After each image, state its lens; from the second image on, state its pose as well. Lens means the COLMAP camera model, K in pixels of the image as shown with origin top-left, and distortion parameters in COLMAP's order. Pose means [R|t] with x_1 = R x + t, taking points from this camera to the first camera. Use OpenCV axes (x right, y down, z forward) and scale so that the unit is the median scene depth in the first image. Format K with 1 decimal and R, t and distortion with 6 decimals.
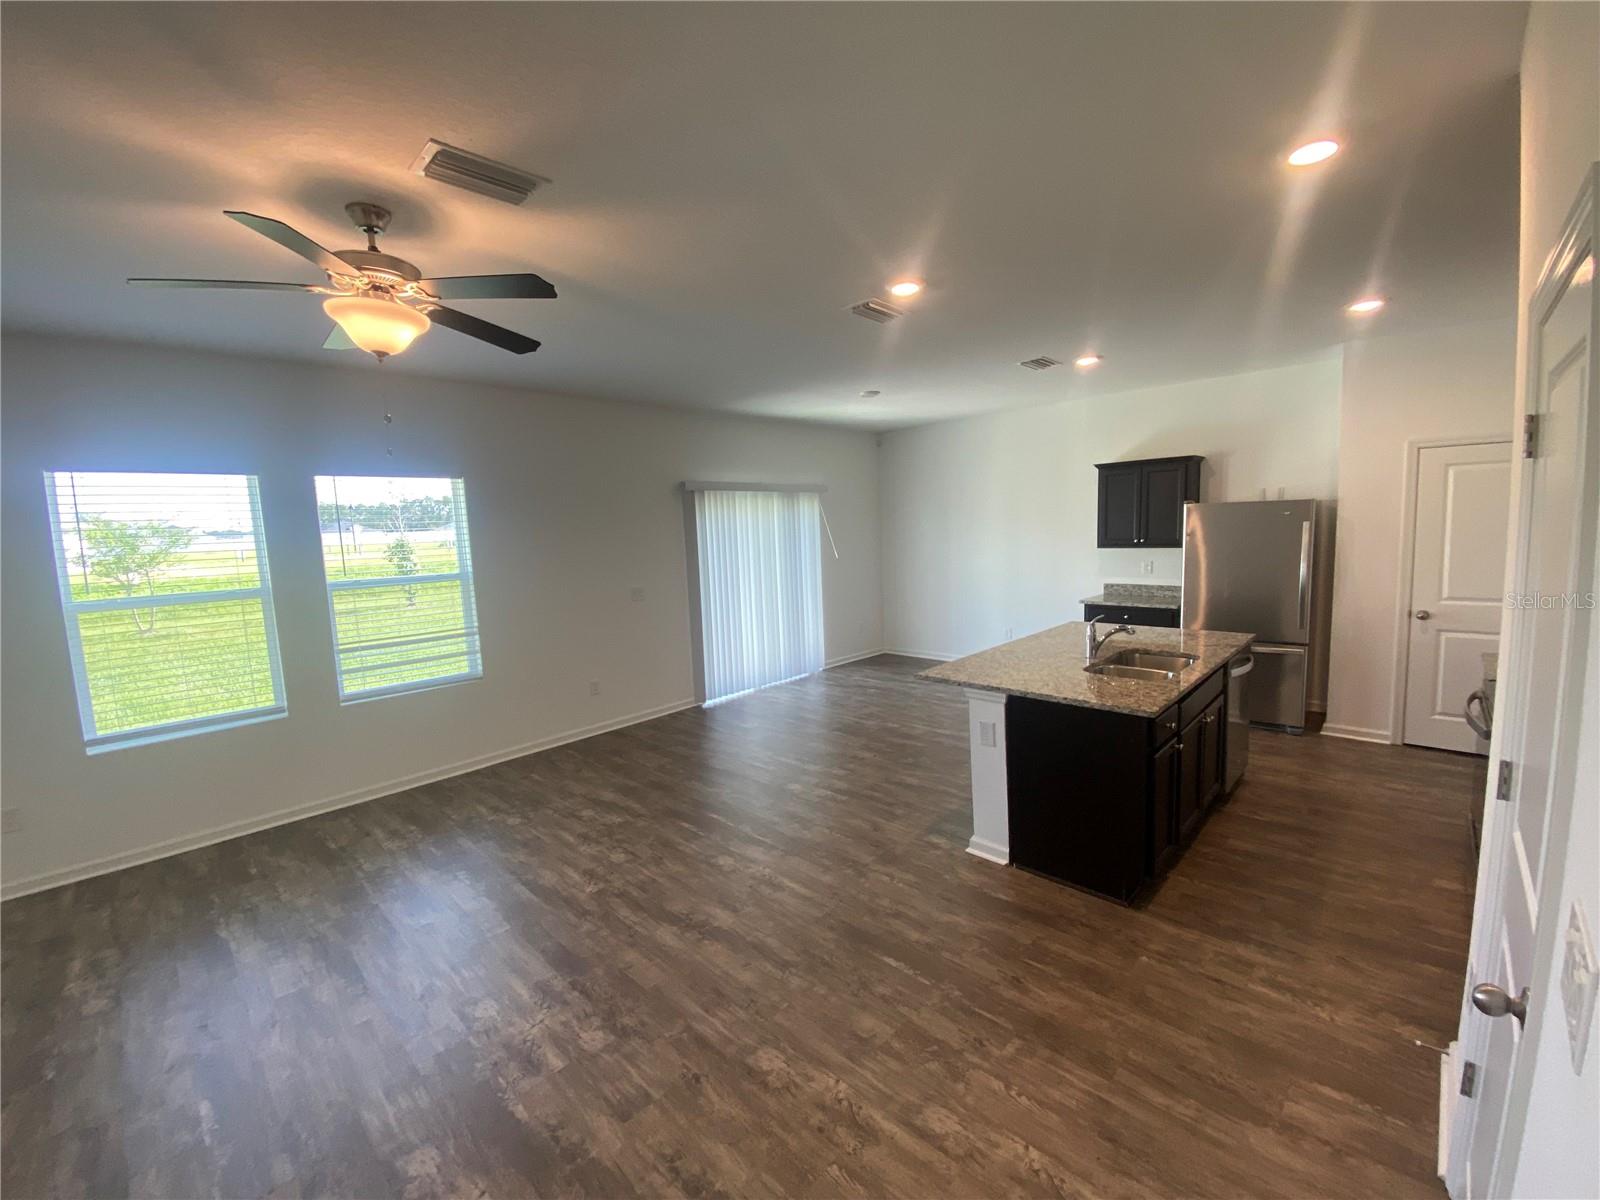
lens RADIAL K [[649.3, 0, 799.0], [0, 649.3, 591.5], [0, 0, 1]] dist [0.001488, -0.002180]
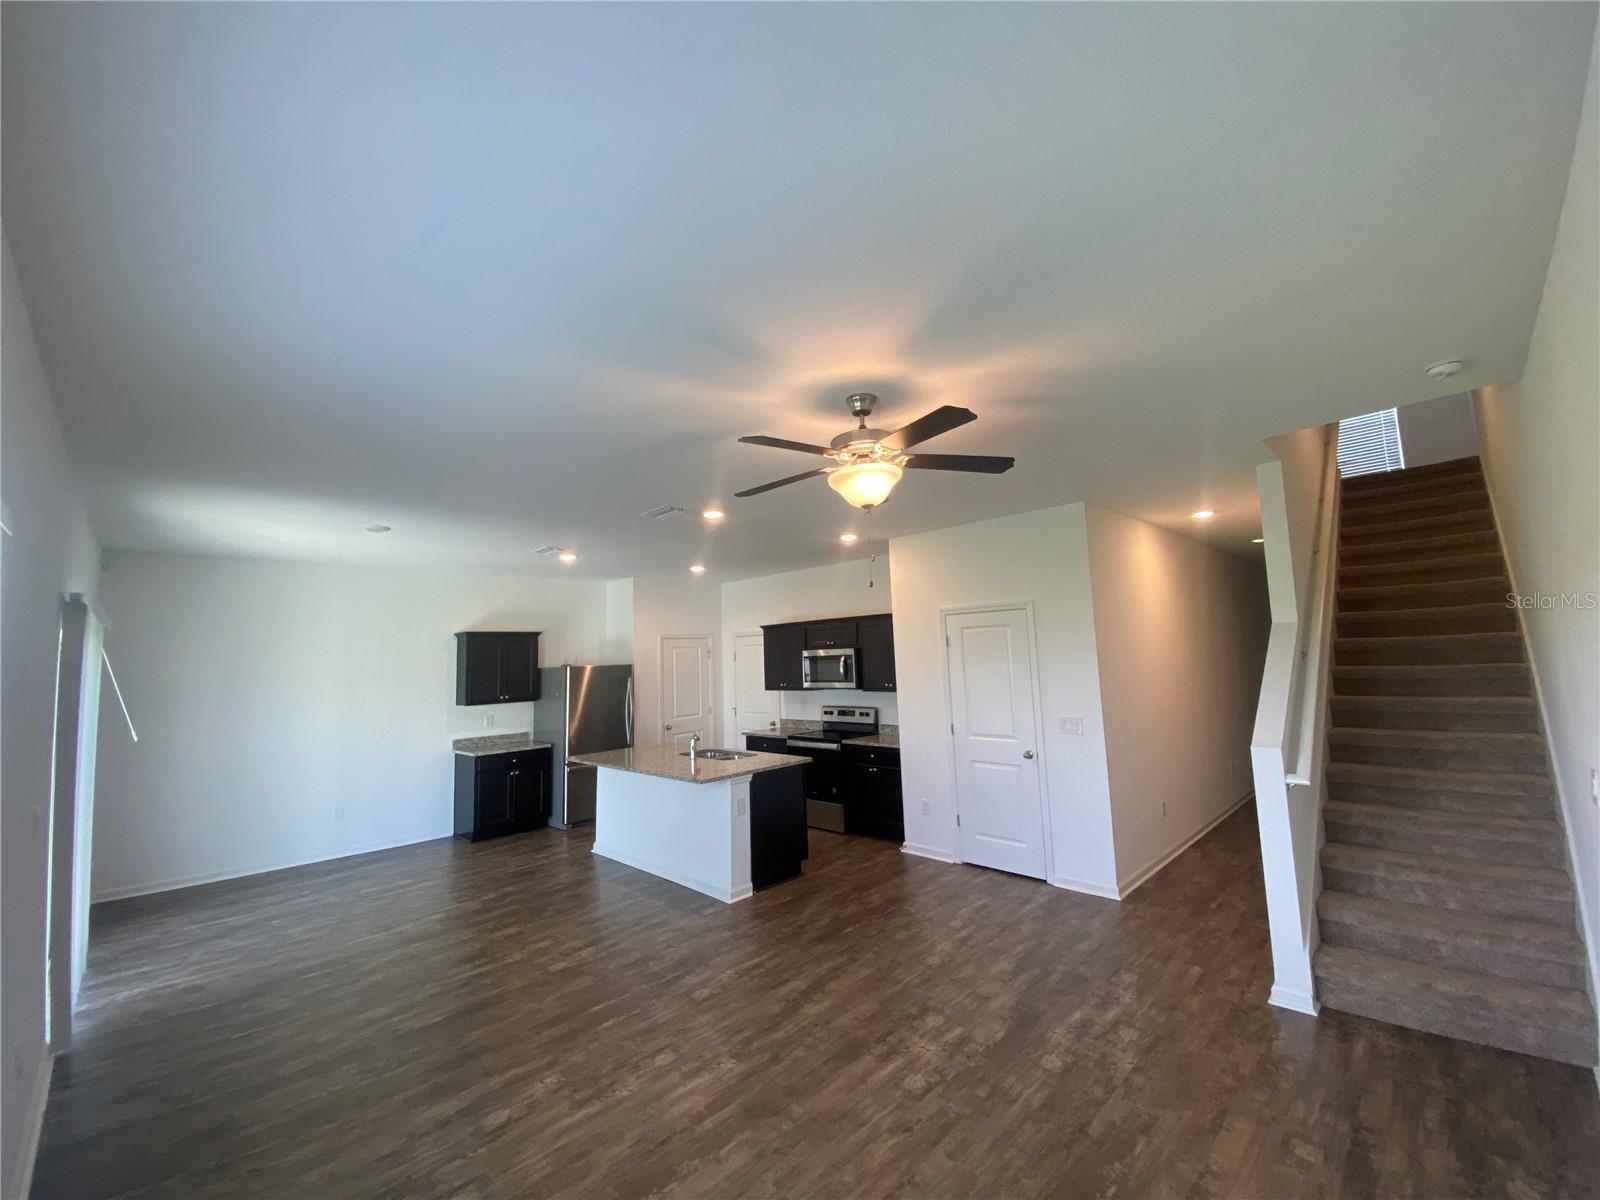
lens RADIAL K [[649.3, 0, 800.3], [0, 649.3, 601.6], [0, 0, 1]] dist [0.001488, -0.002180]
pose [[0.024913, 0.127188, 0.991566, -1.342182], [0.145328, 0.980876, -0.129468, -0.031245], [-0.989070, 0.147328, 0.005953, 0.851855]]
